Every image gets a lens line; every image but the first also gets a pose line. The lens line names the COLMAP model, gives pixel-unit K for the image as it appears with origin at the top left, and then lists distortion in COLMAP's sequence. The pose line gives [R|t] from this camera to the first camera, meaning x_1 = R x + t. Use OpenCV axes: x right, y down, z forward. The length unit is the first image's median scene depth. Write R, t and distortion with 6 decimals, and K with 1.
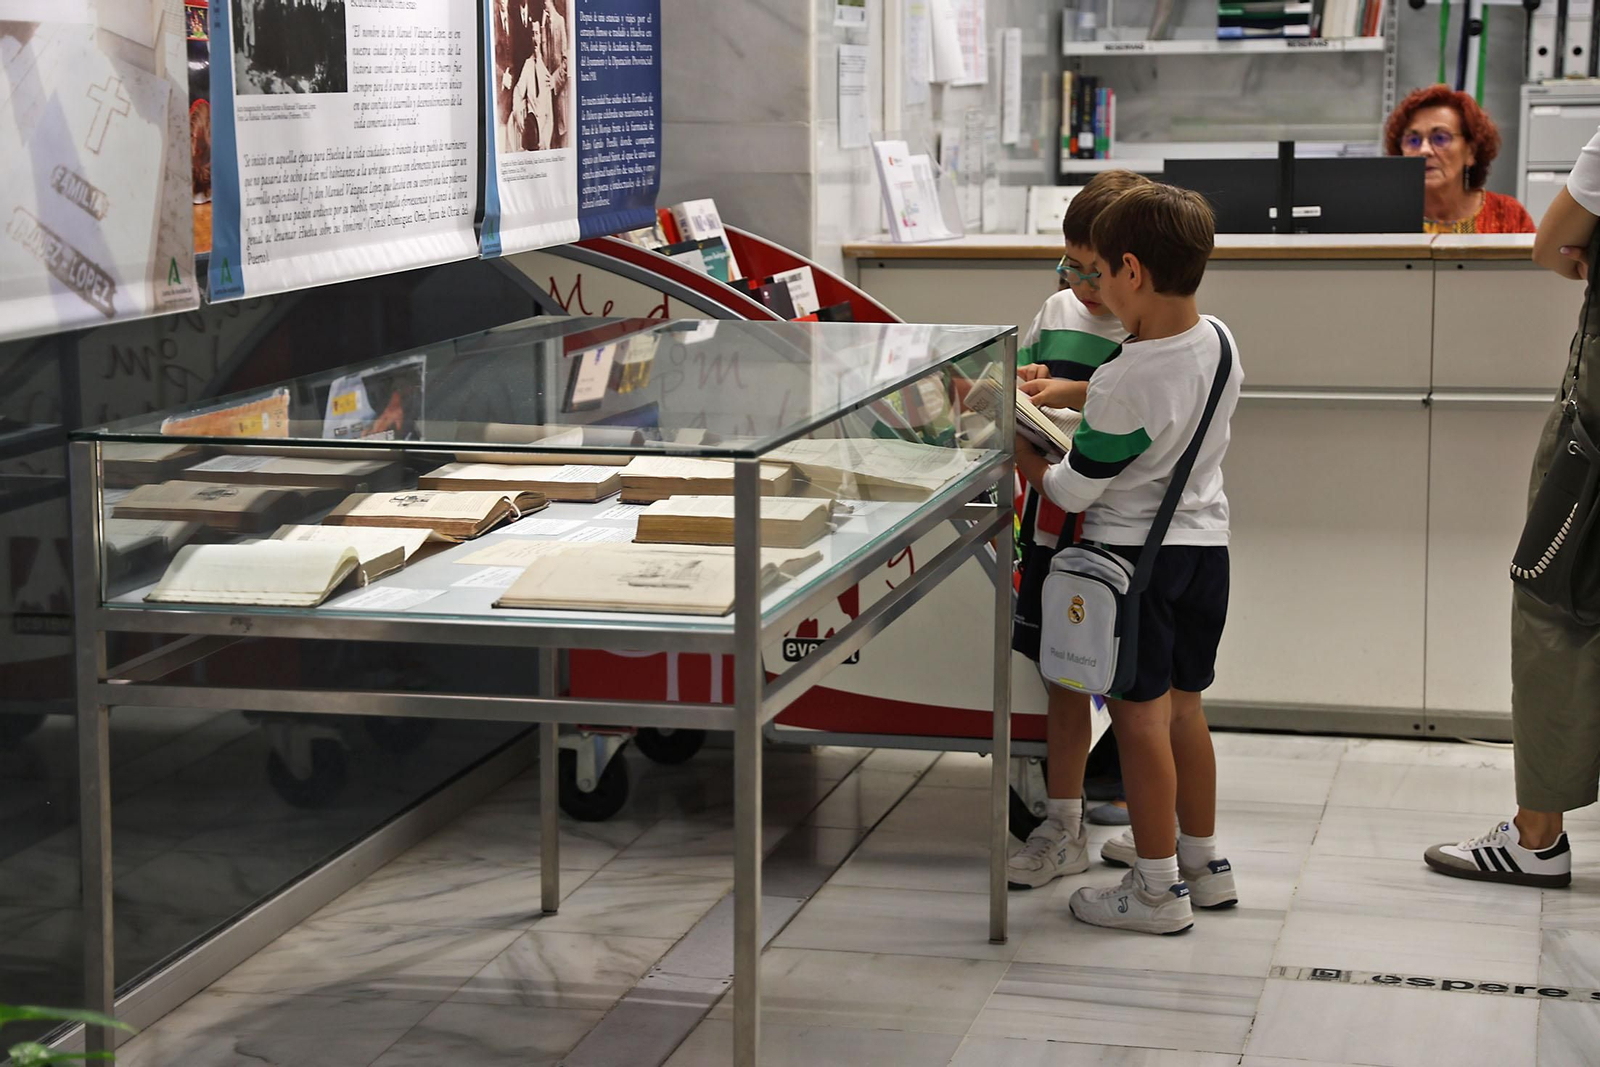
lens RADIAL K [[3241.3, 0, 800.0], [0, 3241.3, 533.5], [0, 0, 1]] dist [0.306390, 0.112391]
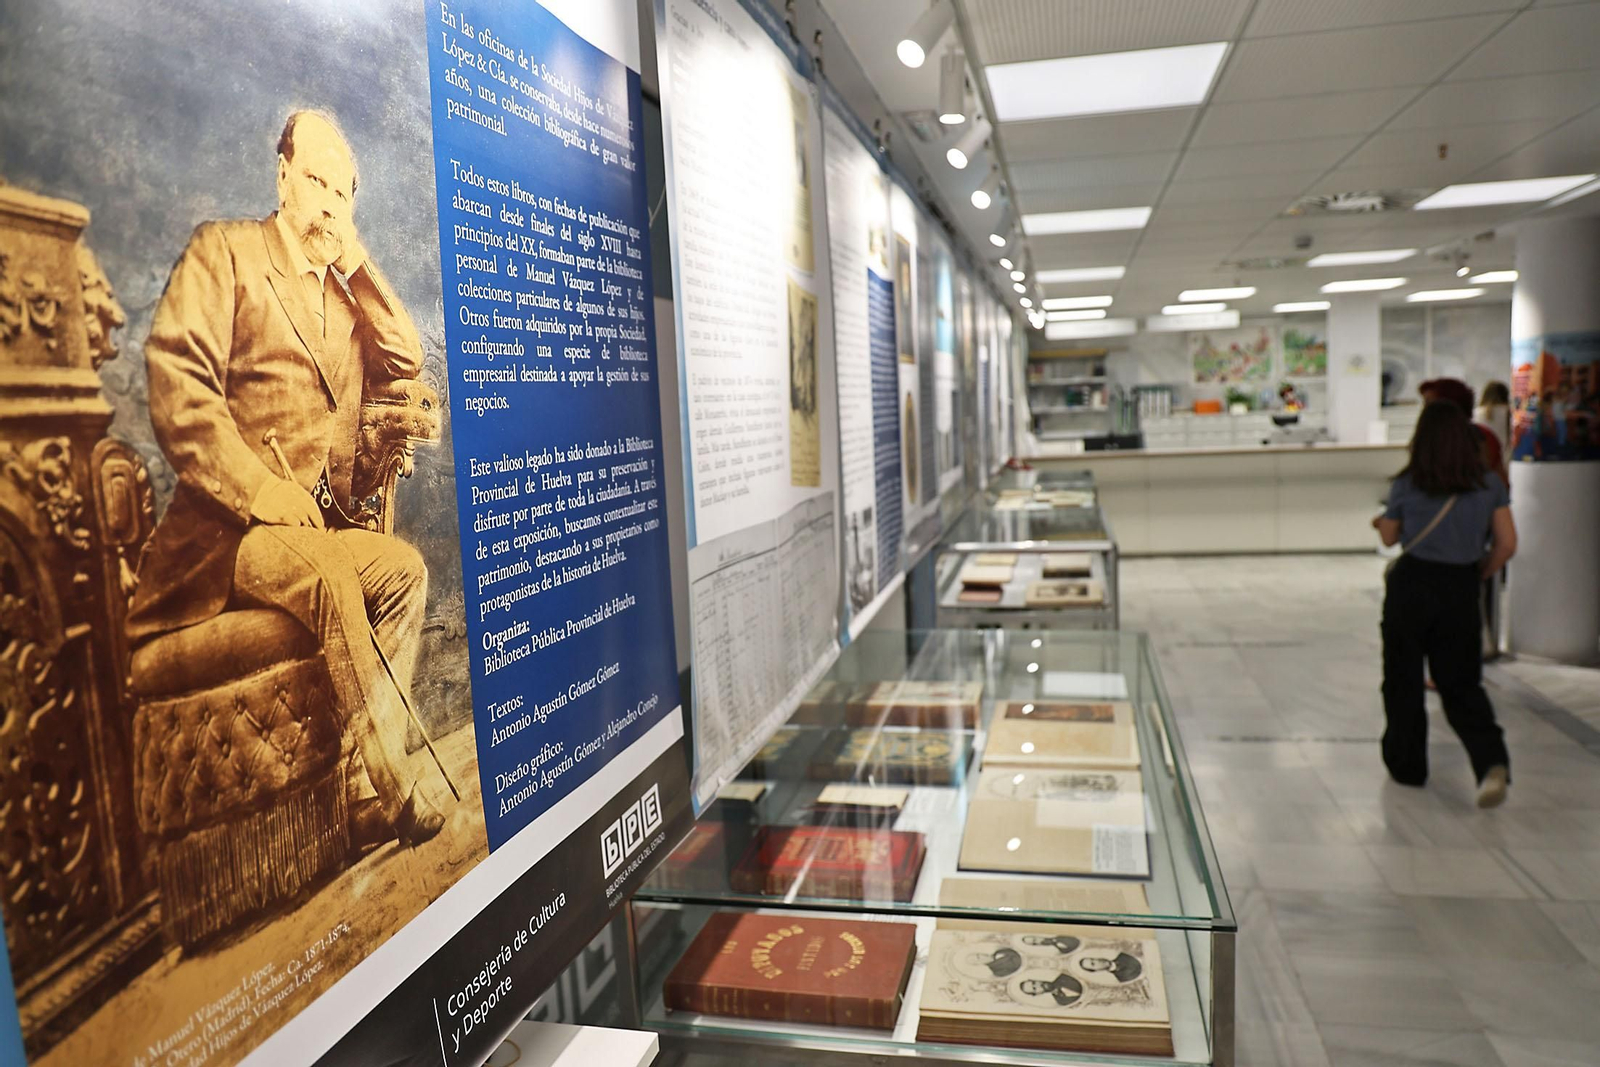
lens RADIAL K [[1118.1, 0, 816.3], [0, 1118.1, 547.9], [0, 0, 1]] dist [-0.086846, 0.070677]
pose [[0.998872, -0.046432, 0.009907, -0.385823], [0.046605, 0.998752, -0.017949, 0.070911], [-0.009061, 0.018391, 0.999790, -0.746797]]
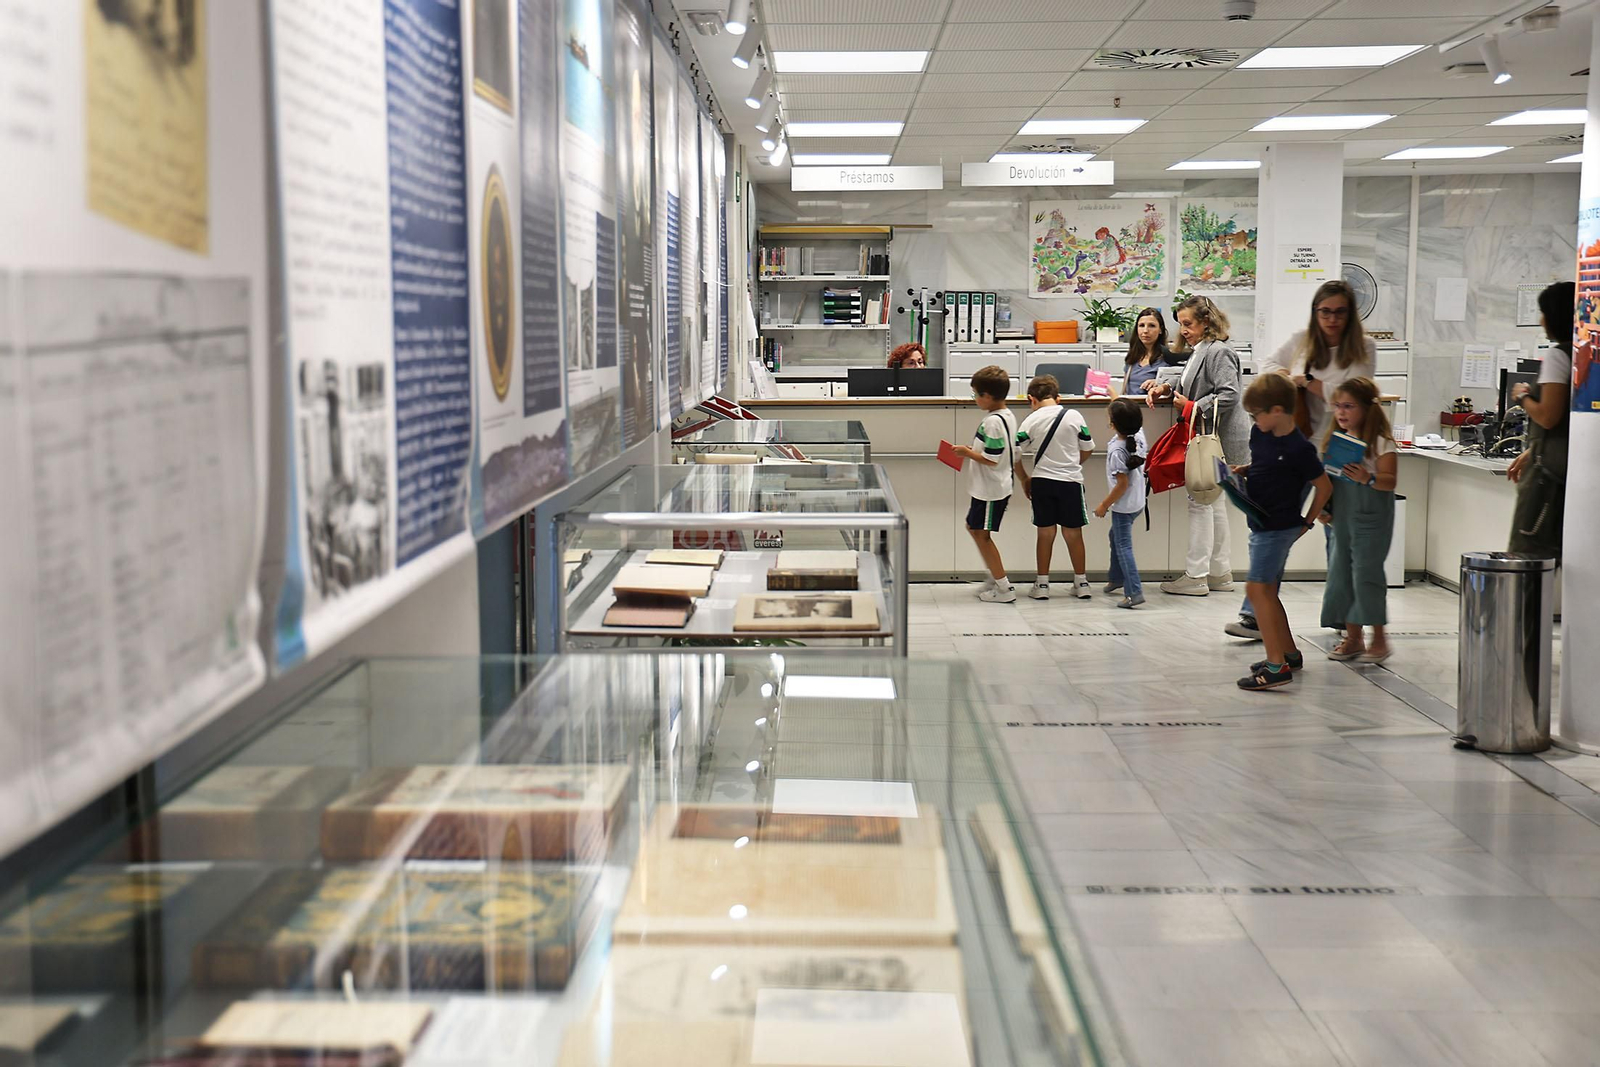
lens RADIAL K [[1878.1, 0, 824.0], [0, 1878.1, 536.6], [0, 0, 1]] dist [0.080894, 0.035169]
pose [[0.972491, -0.022551, 0.231847, -0.357558], [0.030811, 0.999011, -0.032065, 0.093889], [-0.230894, 0.038327, 0.972224, -0.633638]]
